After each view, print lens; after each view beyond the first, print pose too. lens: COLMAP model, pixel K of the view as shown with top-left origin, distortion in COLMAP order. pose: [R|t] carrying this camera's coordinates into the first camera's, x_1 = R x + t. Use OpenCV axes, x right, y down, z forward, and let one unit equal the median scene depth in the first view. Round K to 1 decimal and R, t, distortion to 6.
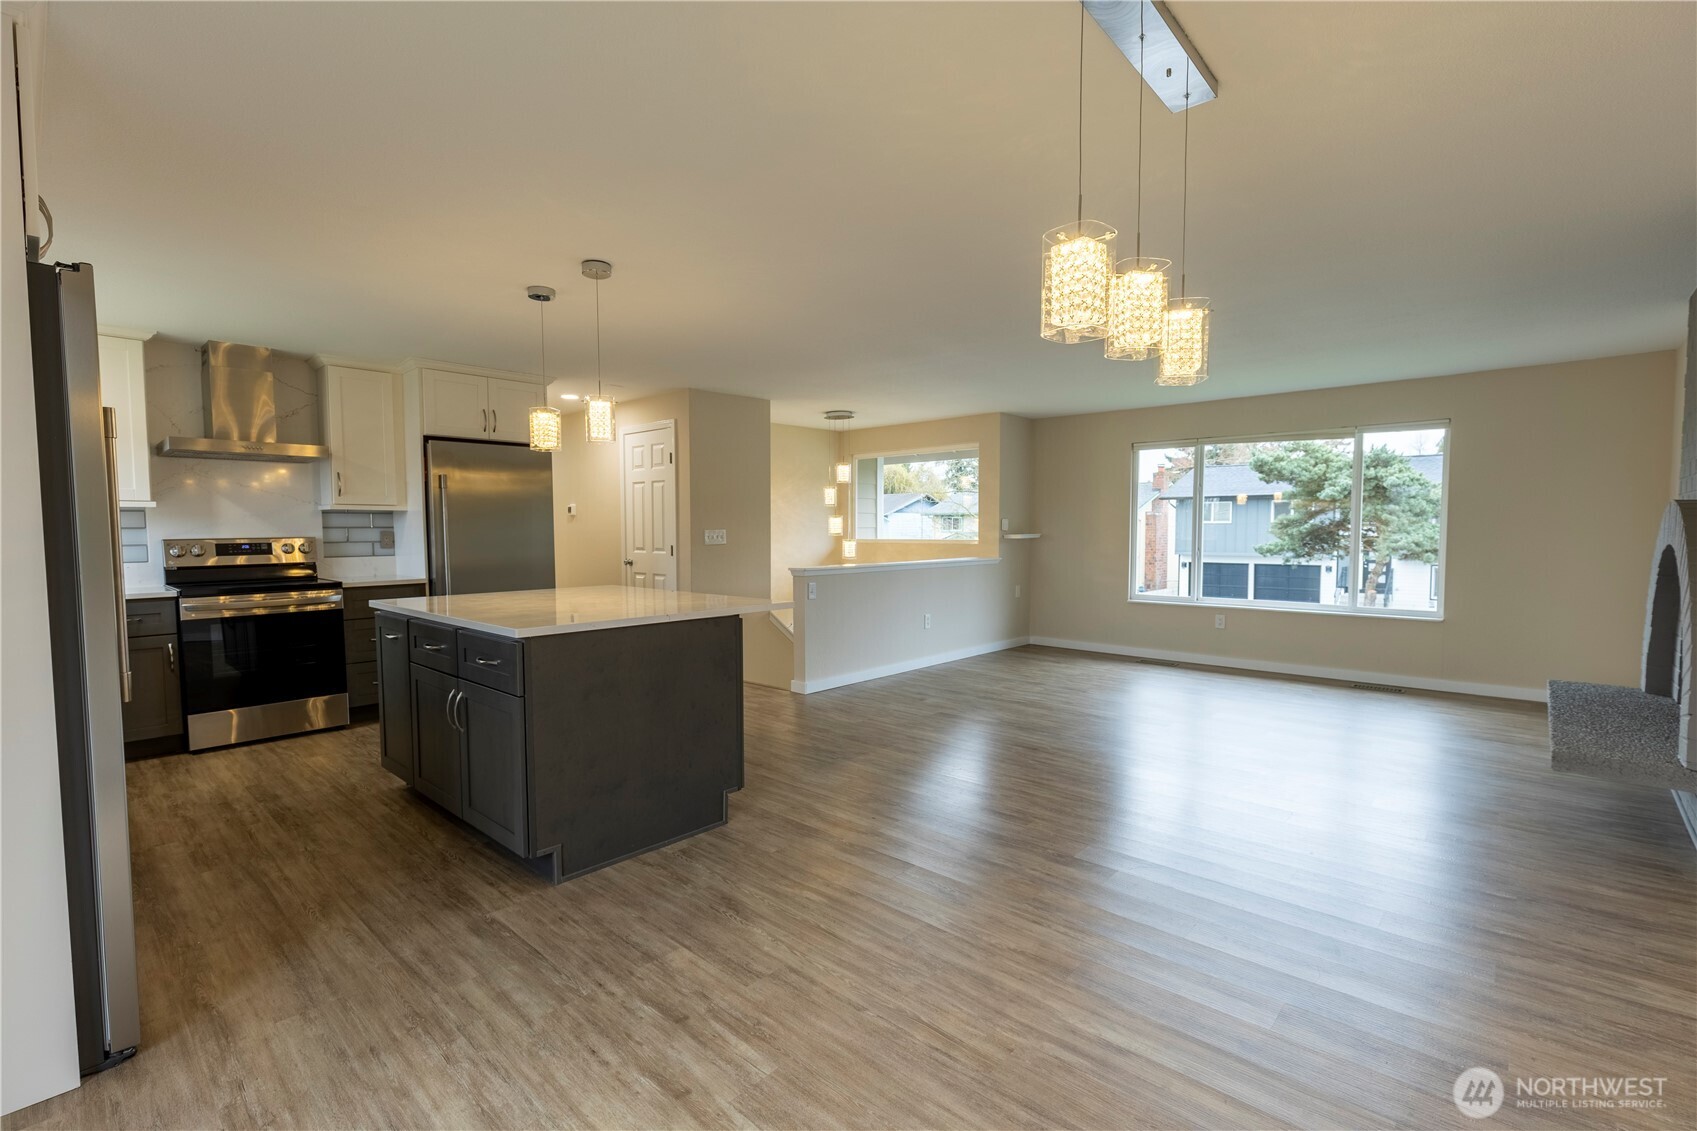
lens RADIAL K [[767.3, 0, 849.5], [0, 767.3, 576.4], [0, 0, 1]] dist [0.006888, -0.000470]
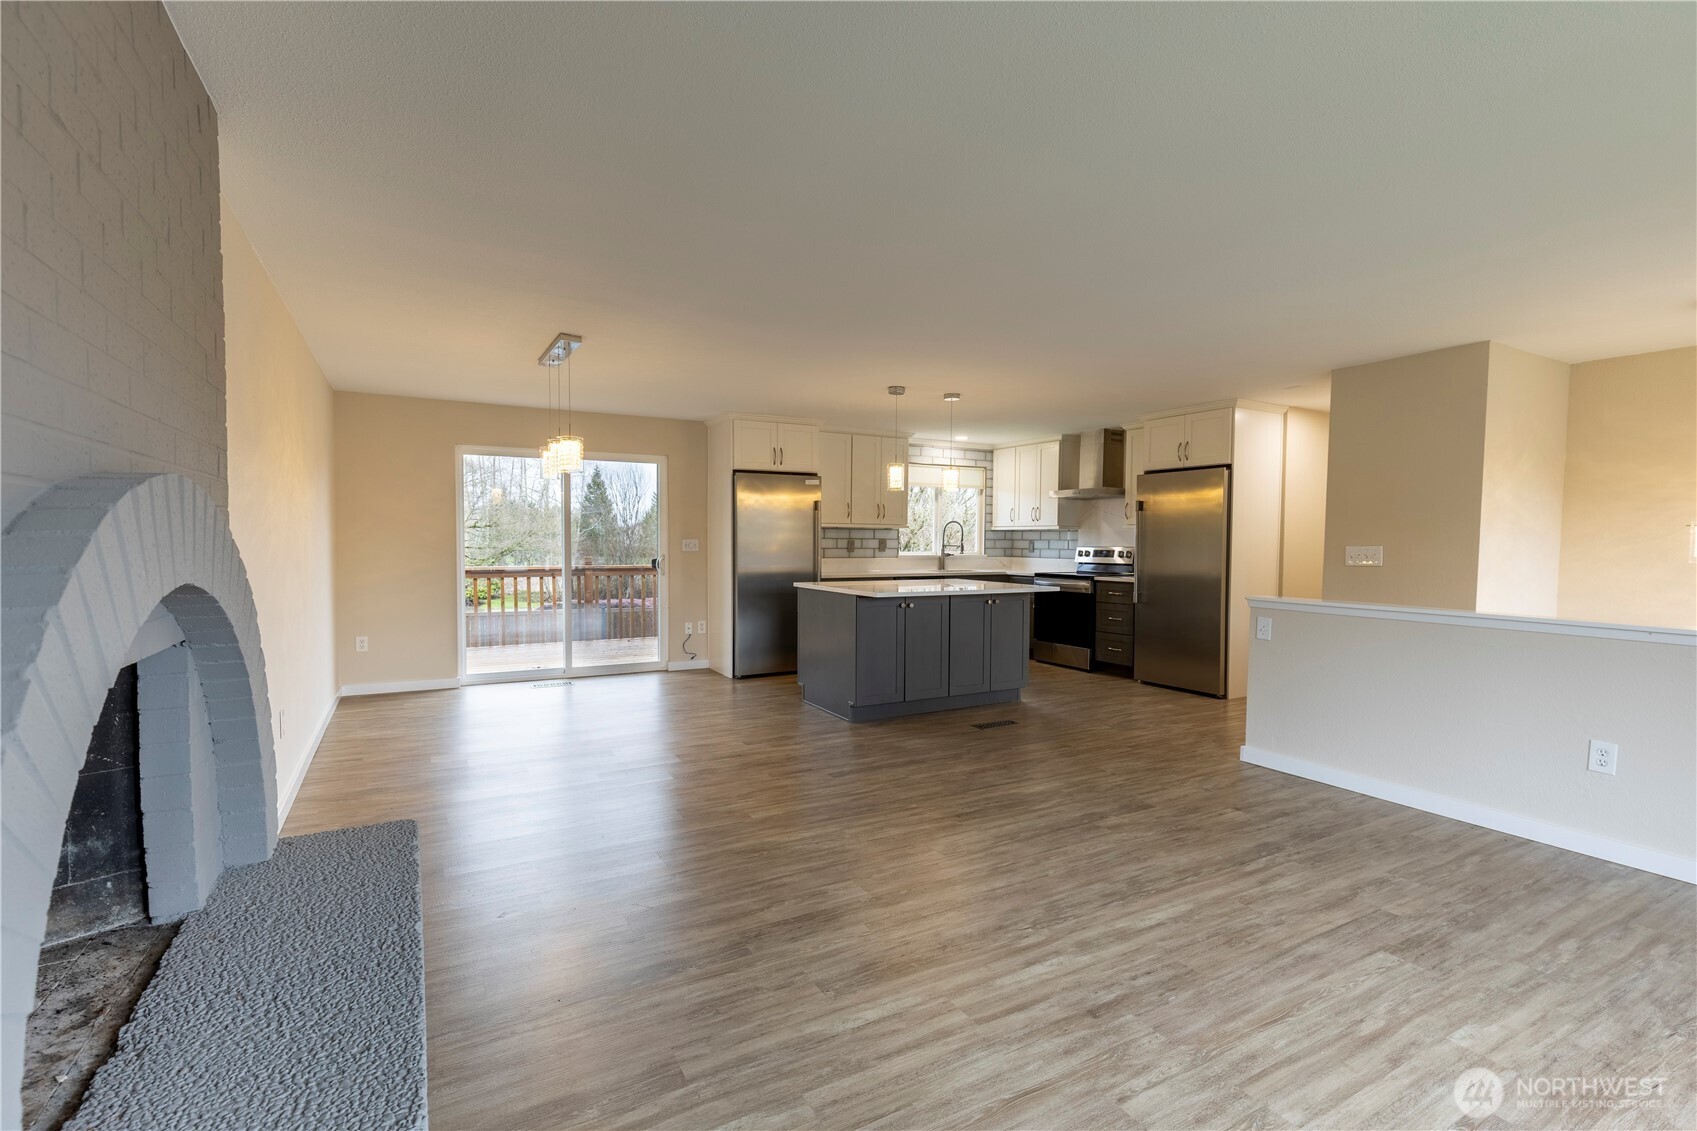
lens RADIAL K [[767.3, 0, 845.1], [0, 767.3, 575.0], [0, 0, 1]] dist [0.006888, -0.000470]
pose [[-0.318214, 0.045977, -0.946903, 1.083973], [-0.067064, 0.995229, 0.070861, -0.080702], [0.945644, 0.086052, -0.313612, 1.173017]]
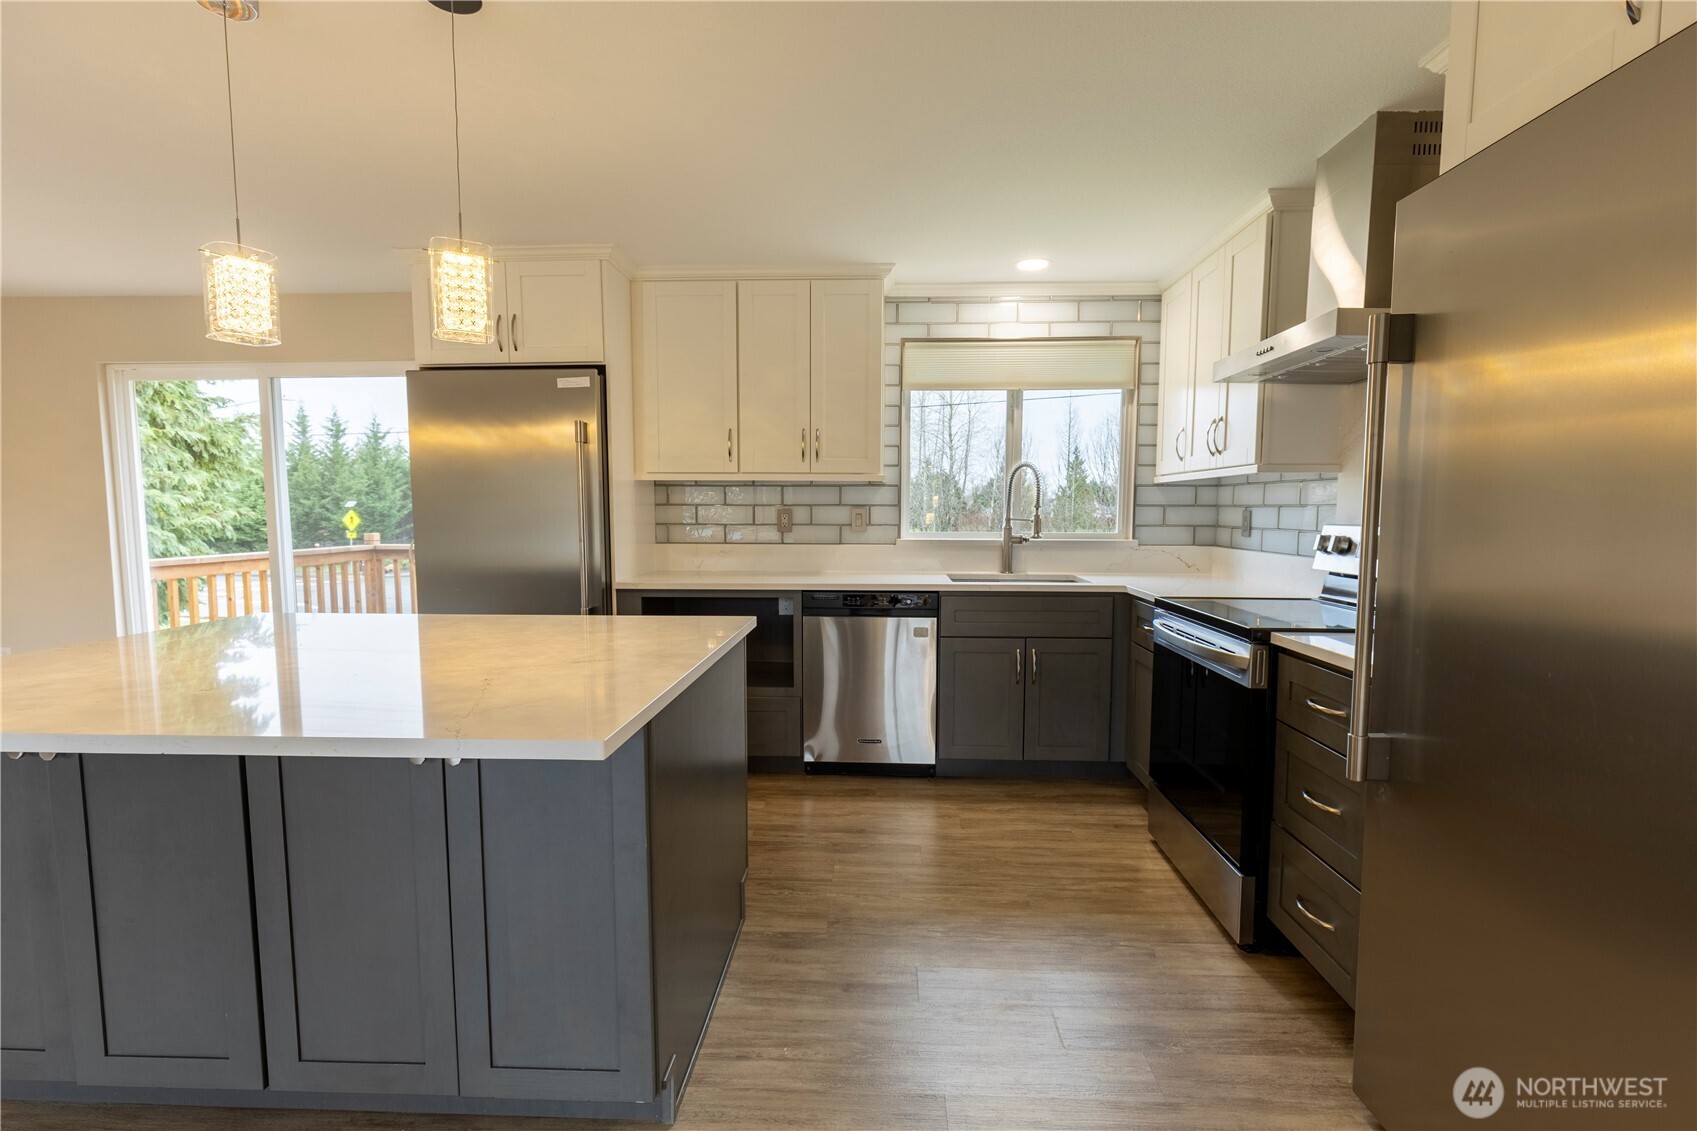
lens RADIAL K [[767.3, 0, 849.6], [0, 767.3, 571.4], [0, 0, 1]] dist [0.006888, -0.000470]
pose [[-0.765810, 0.055585, -0.640660, -0.237617], [-0.041558, 0.989897, 0.135561, -0.086794], [0.641723, 0.130439, -0.755763, 1.360342]]
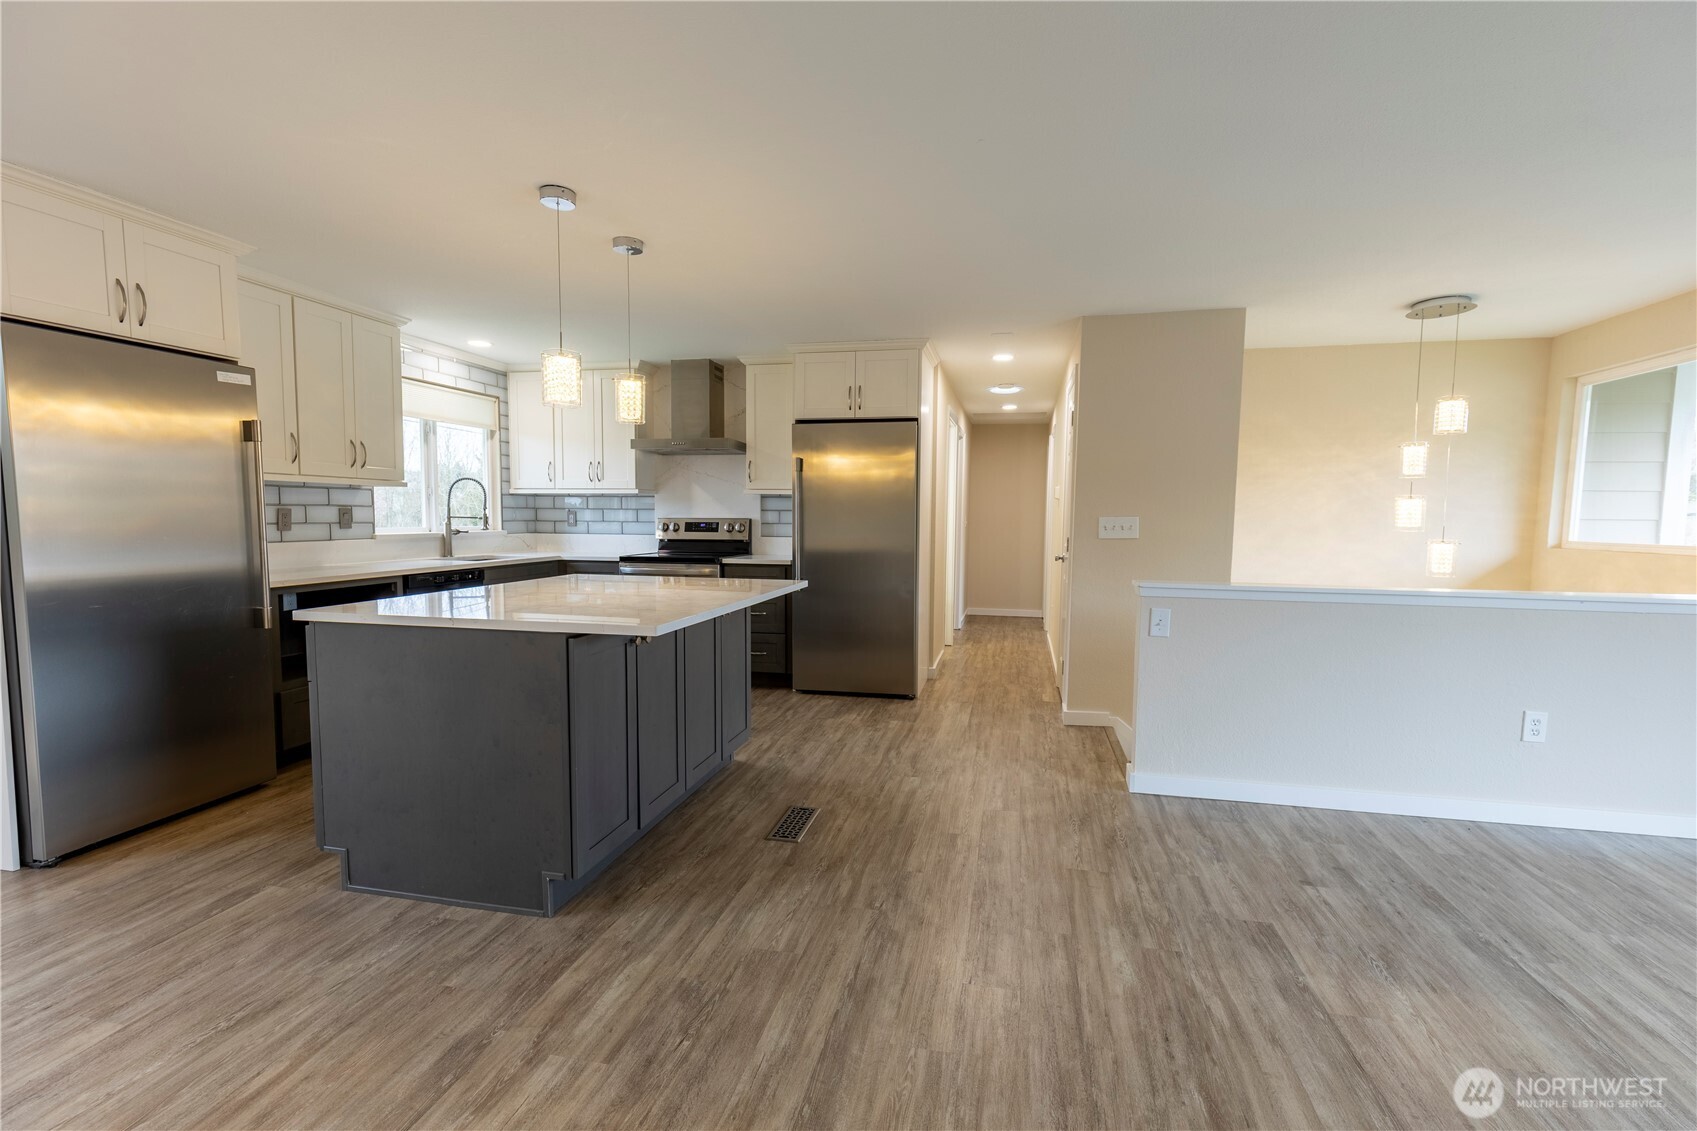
lens RADIAL K [[767.3, 0, 853.0], [0, 767.3, 571.2], [0, 0, 1]] dist [0.006888, -0.000470]
pose [[0.504451, 0.072970, -0.860351, 0.464775], [-0.066768, 0.996736, 0.045389, -0.043556], [0.860855, 0.034547, 0.507676, 0.692322]]
